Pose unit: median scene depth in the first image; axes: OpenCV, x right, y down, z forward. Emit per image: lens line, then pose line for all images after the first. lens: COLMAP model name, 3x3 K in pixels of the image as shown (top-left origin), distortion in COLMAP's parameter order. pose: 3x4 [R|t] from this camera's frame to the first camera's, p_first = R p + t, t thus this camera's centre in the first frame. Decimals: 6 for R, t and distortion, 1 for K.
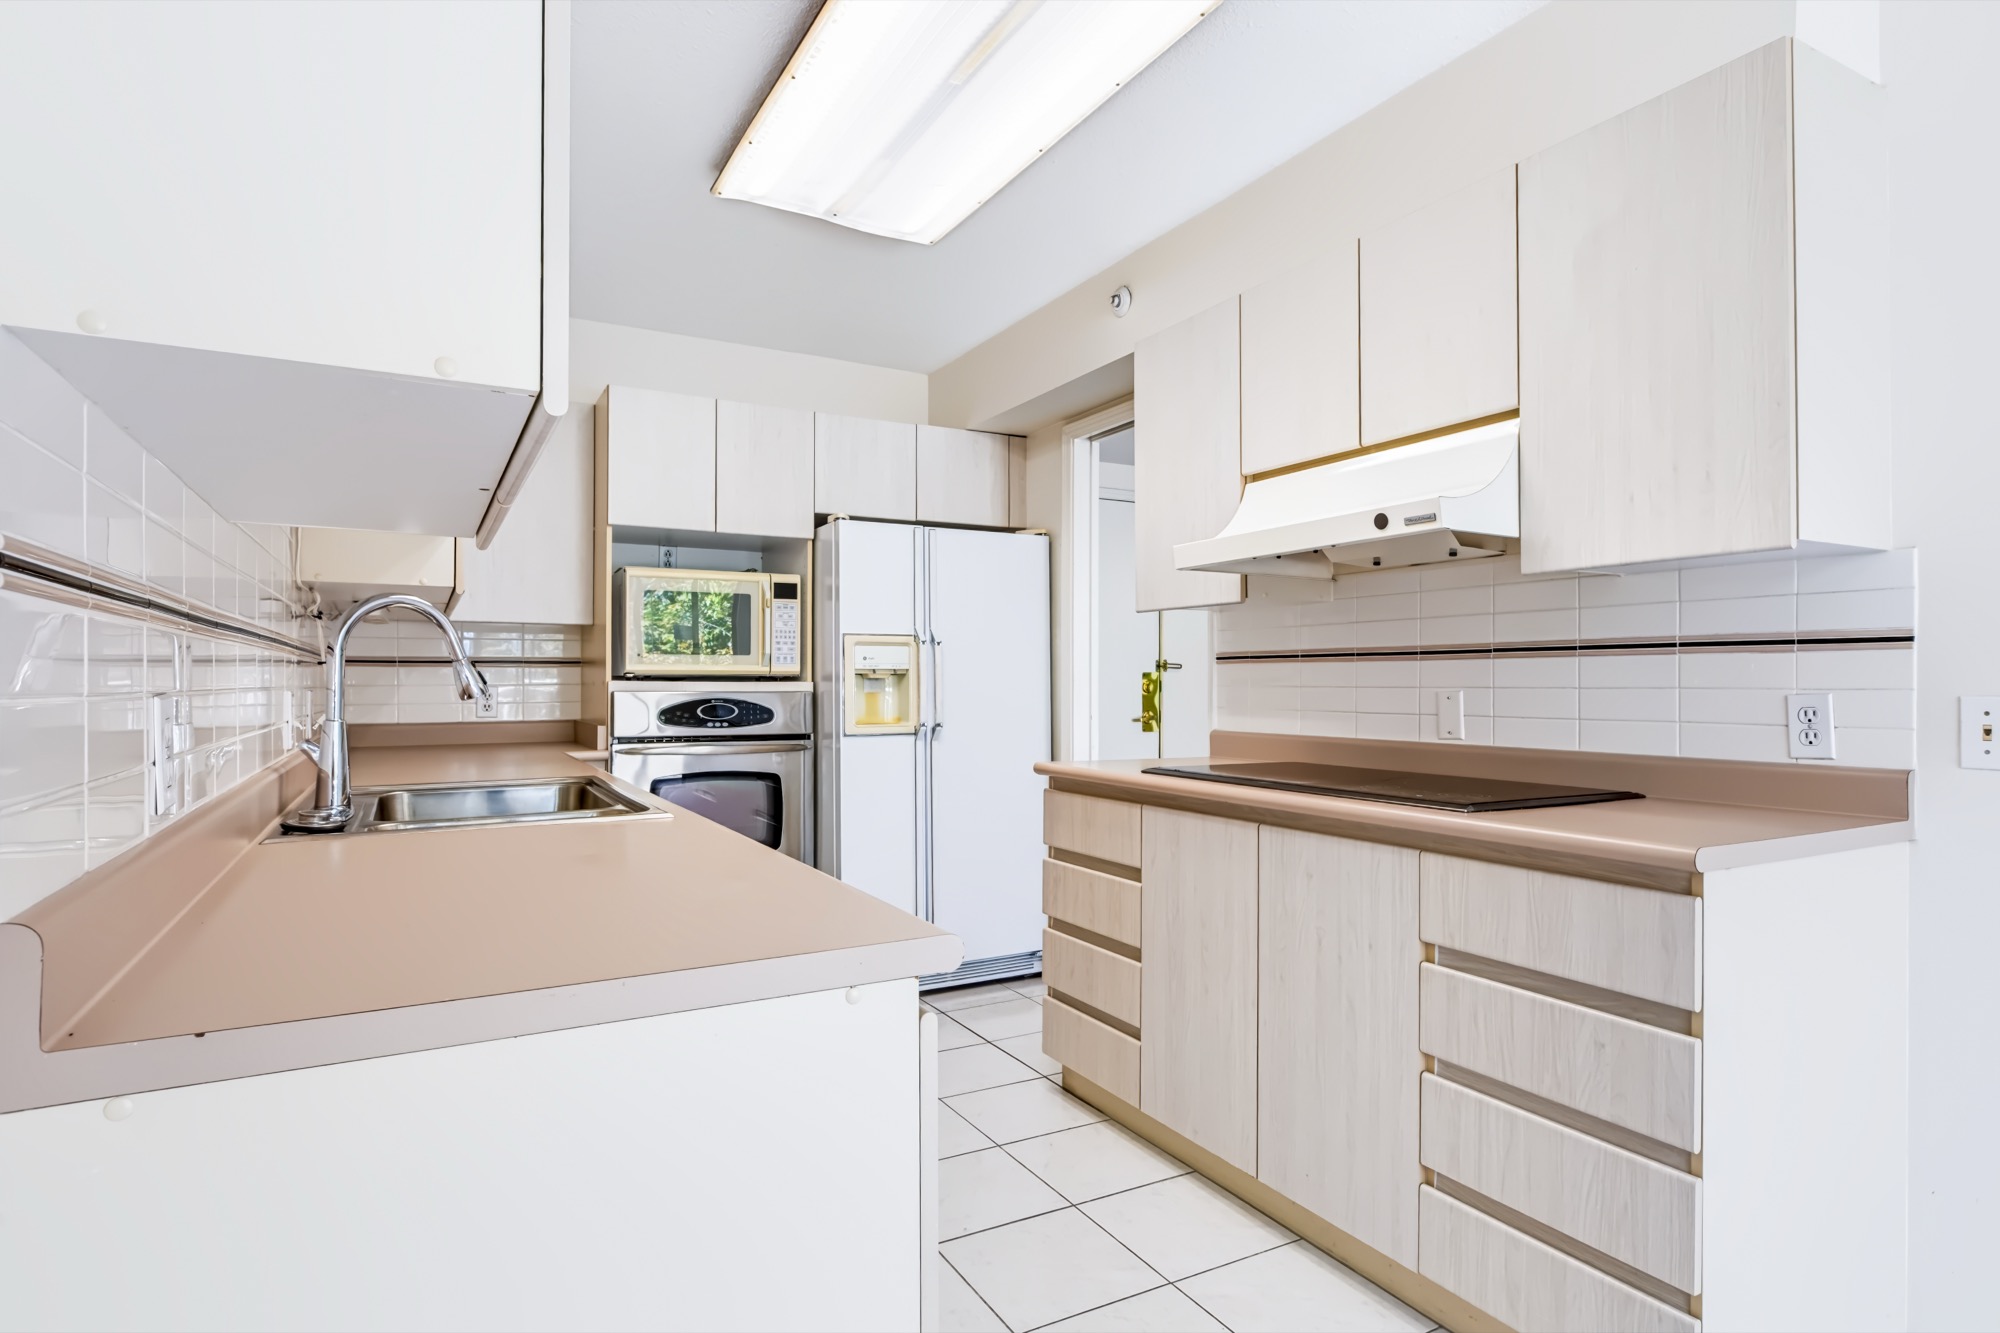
lens RADIAL K [[1047.0, 0, 995.5], [0, 1047.0, 676.7], [0, 0, 1]] dist [0.001598, -0.003749]
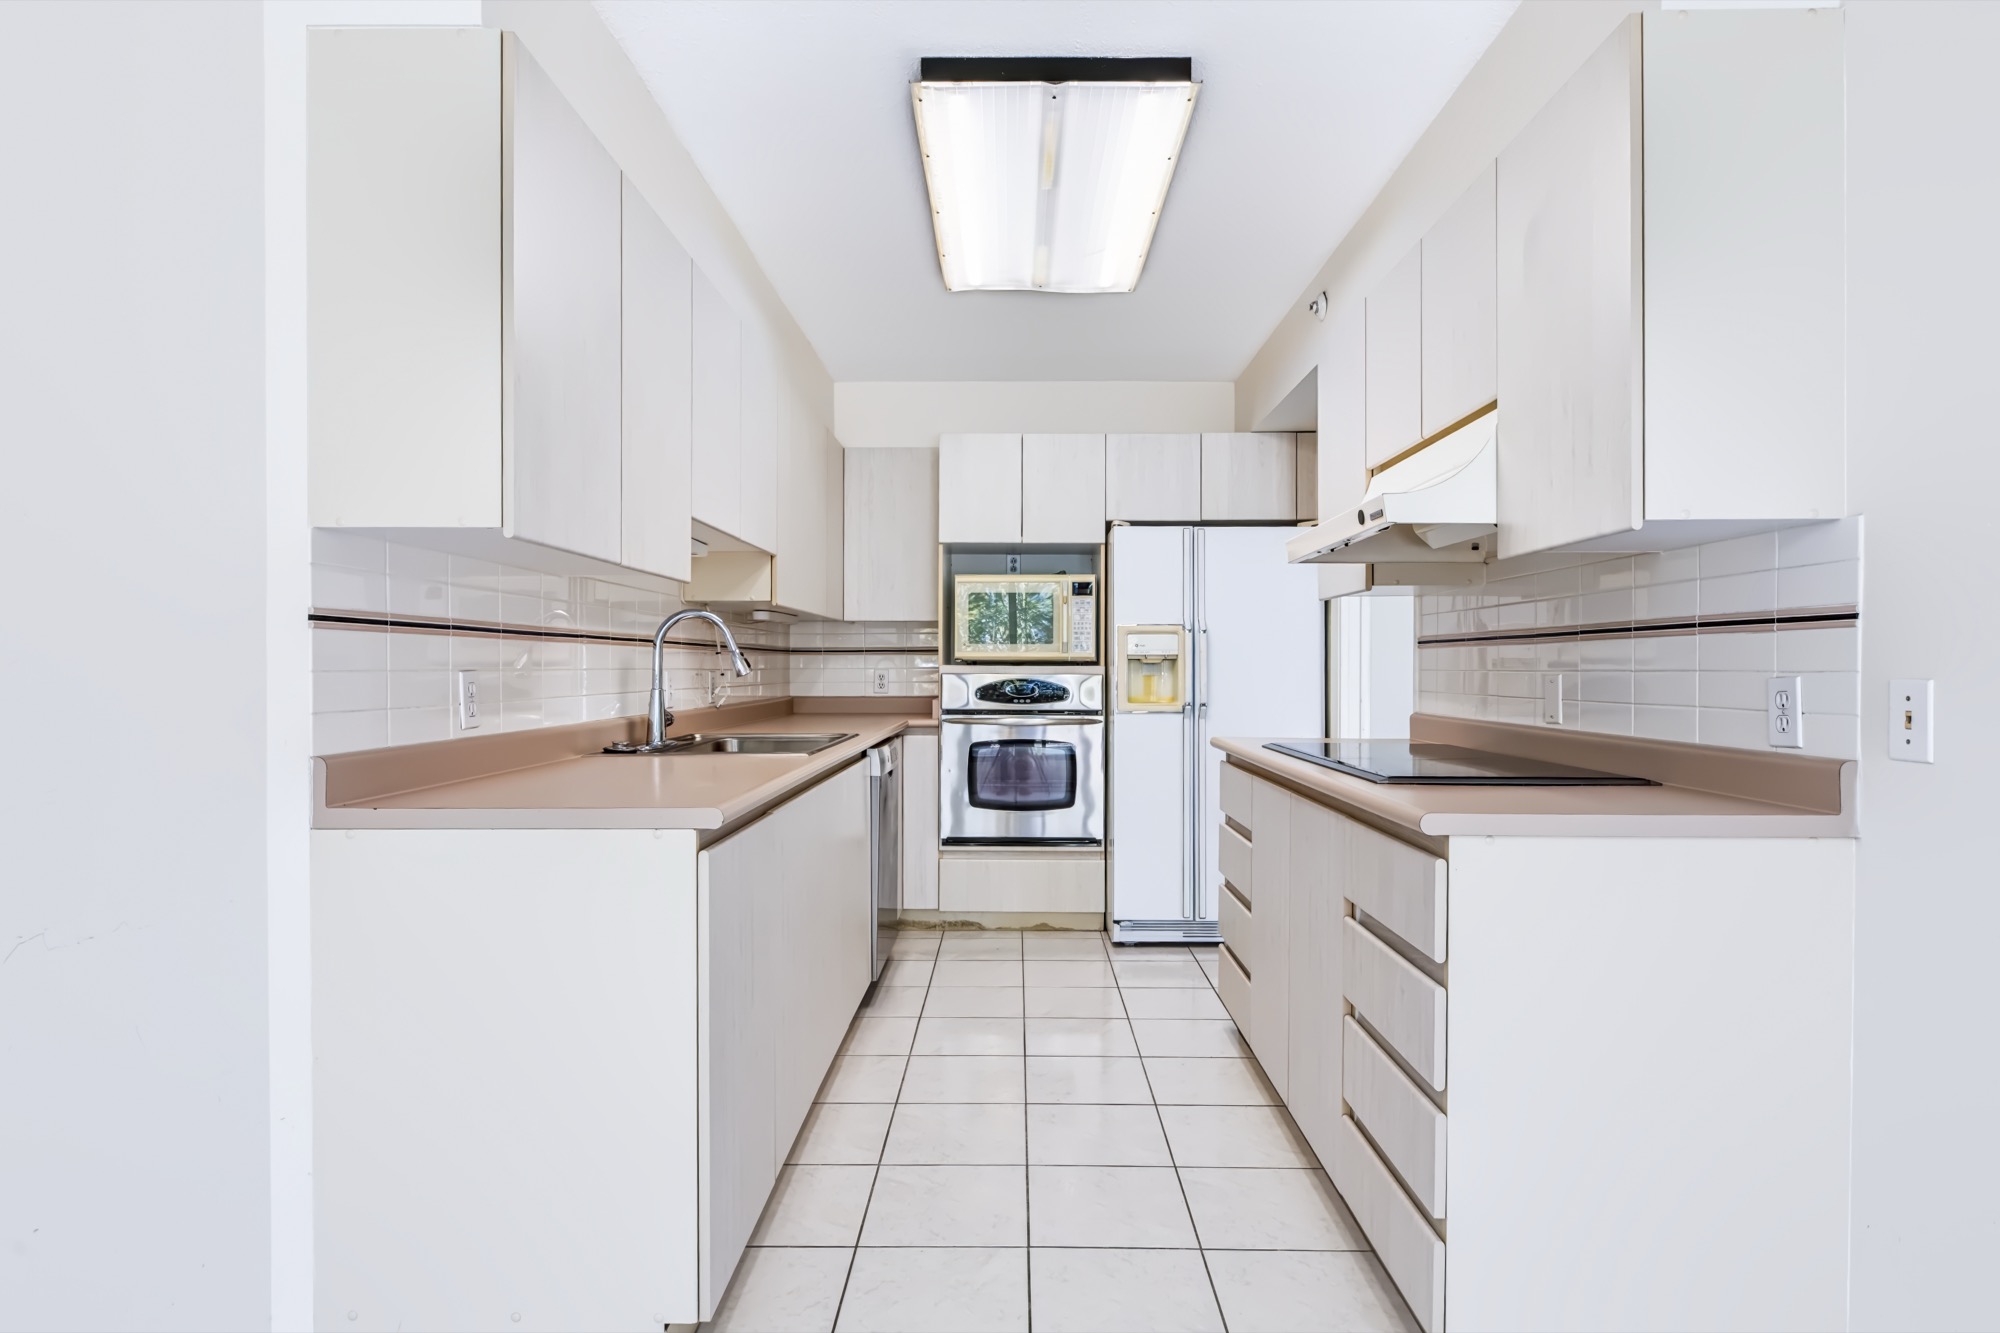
lens RADIAL K [[1047.0, 0, 1007.3], [0, 1047.0, 667.4], [0, 0, 1]] dist [0.001598, -0.003749]
pose [[0.872340, 0.001282, -0.488898, 0.320445], [0.000552, 0.999993, 0.003606, 0.002169], [0.488900, -0.003415, 0.872333, -0.073297]]
